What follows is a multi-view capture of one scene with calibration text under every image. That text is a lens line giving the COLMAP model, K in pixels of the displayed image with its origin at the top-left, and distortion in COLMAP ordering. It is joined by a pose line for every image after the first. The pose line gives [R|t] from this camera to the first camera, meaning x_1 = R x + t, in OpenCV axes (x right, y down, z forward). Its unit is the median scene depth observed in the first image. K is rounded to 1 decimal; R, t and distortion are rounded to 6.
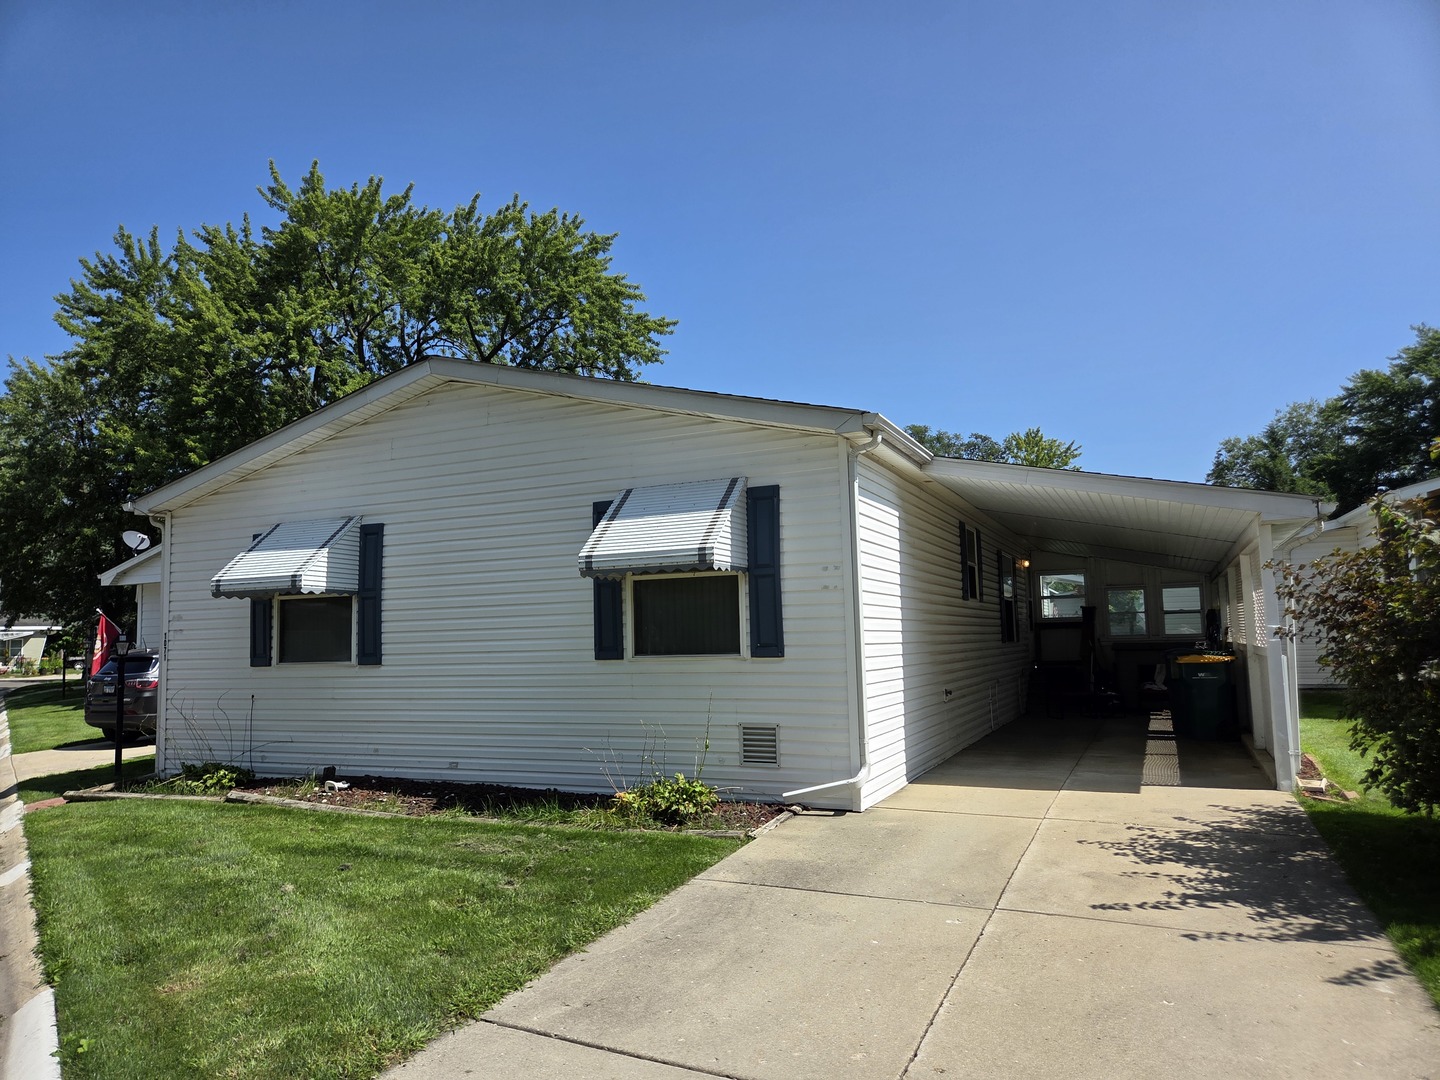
lens RADIAL K [[956.7, 0, 718.8], [0, 956.7, 551.2], [0, 0, 1]] dist [0.063739, -0.057808]
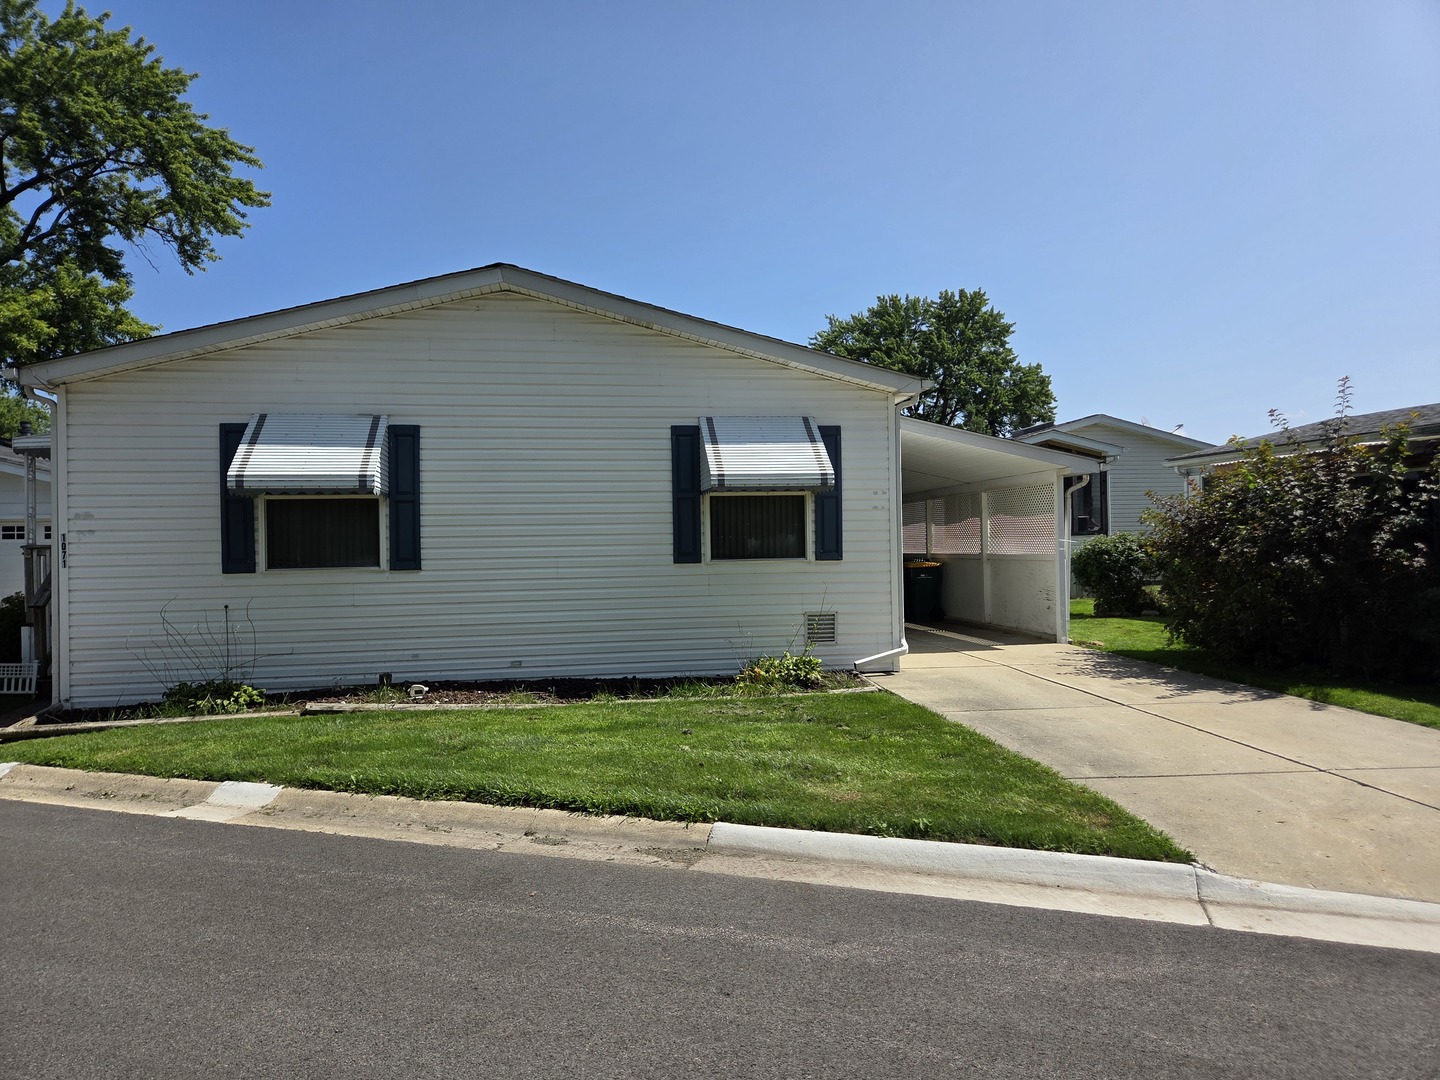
lens RADIAL K [[956.7, 0, 715.0], [0, 956.7, 536.7], [0, 0, 1]] dist [0.063739, -0.057808]
pose [[0.826953, 0.014262, 0.562090, -0.652930], [-0.054226, 0.997041, 0.054479, 0.014255], [-0.559650, -0.075532, 0.825280, 0.022734]]
